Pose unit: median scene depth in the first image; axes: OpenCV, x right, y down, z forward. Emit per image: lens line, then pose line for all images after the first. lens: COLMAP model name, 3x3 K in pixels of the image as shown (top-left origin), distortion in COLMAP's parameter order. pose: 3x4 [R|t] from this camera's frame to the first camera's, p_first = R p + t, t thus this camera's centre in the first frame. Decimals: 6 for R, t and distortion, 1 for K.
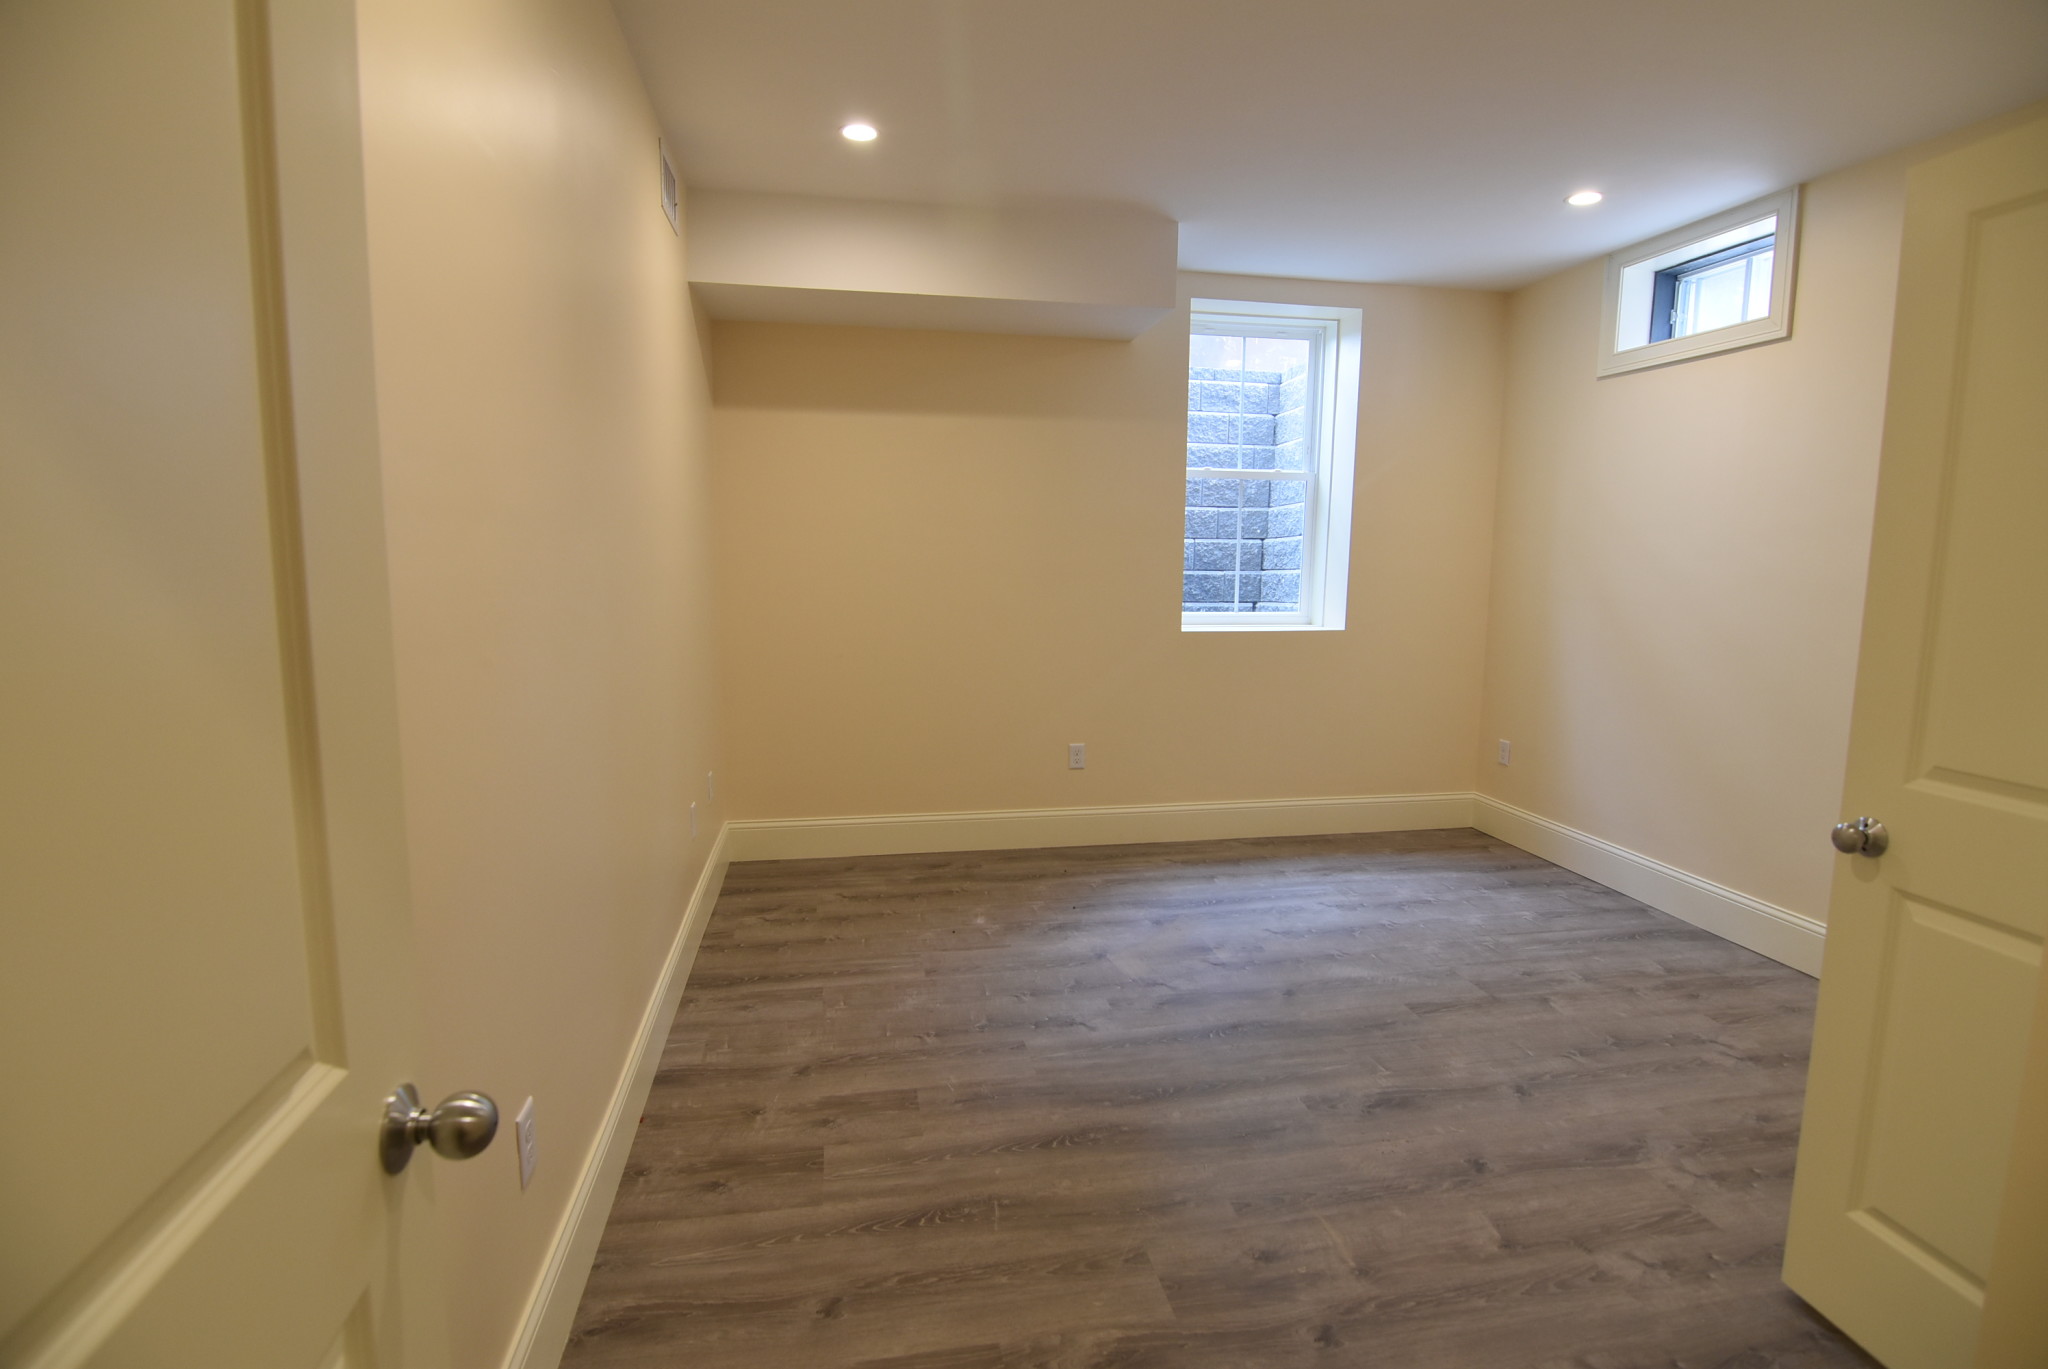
lens RADIAL K [[1044.9, 0, 1024.0], [0, 1044.9, 684.5], [0, 0, 1]] dist [-0.000919, -0.000227]
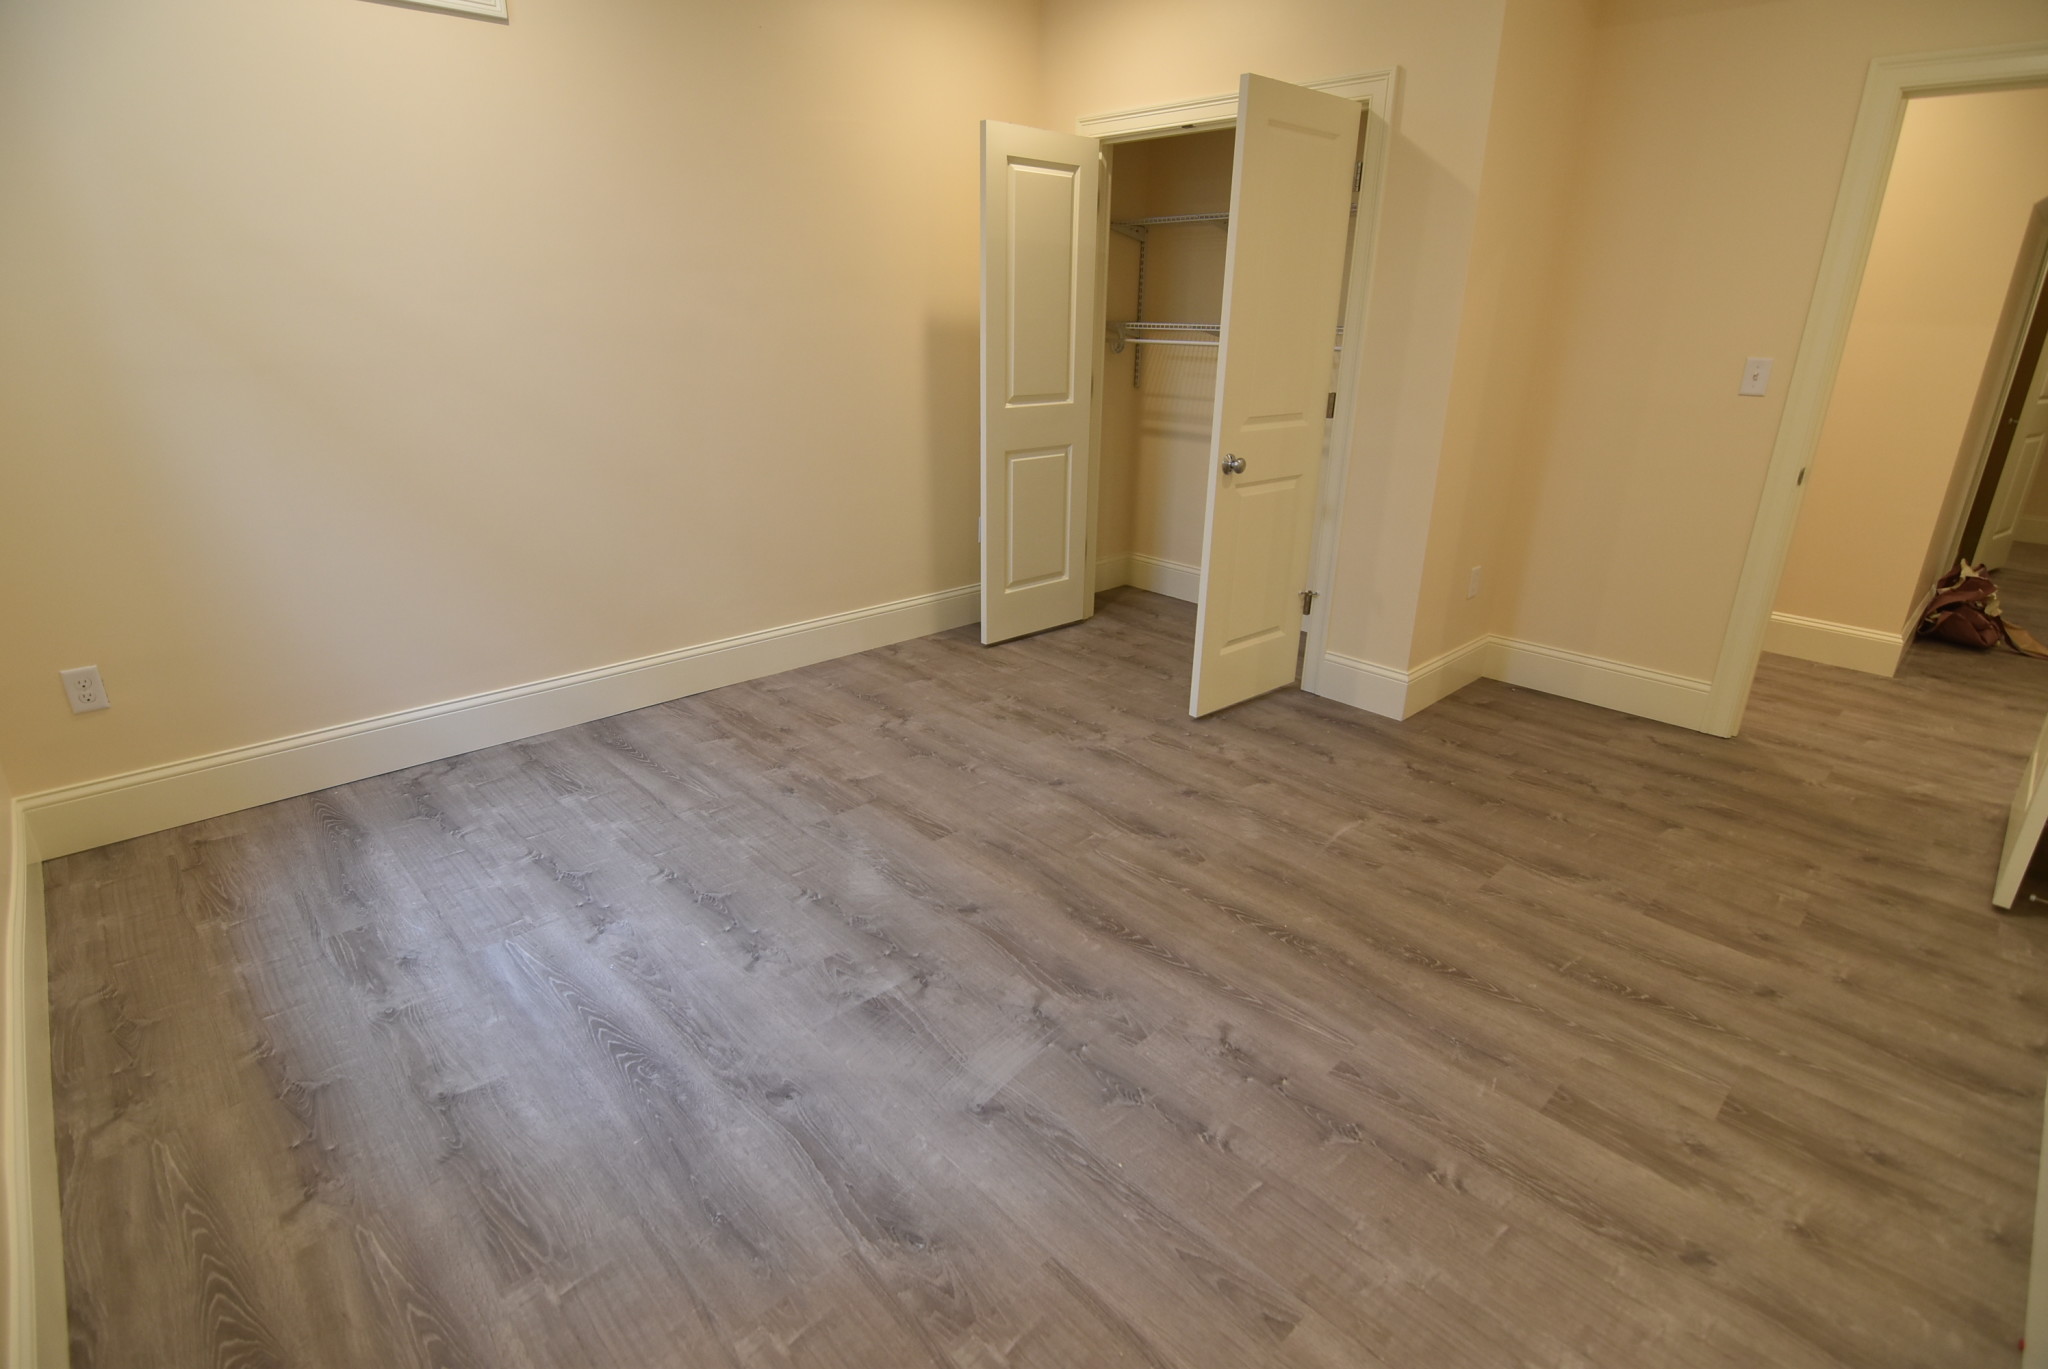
lens RADIAL K [[984.9, 0, 1024.0], [0, 984.9, 684.5], [0, 0, 1]] dist [-0.011036, -0.007702]
pose [[-0.550441, -0.309033, 0.775573, -0.313648], [0.088725, 0.902056, 0.422401, -0.175812], [-0.830146, 0.301319, -0.469110, 1.413031]]
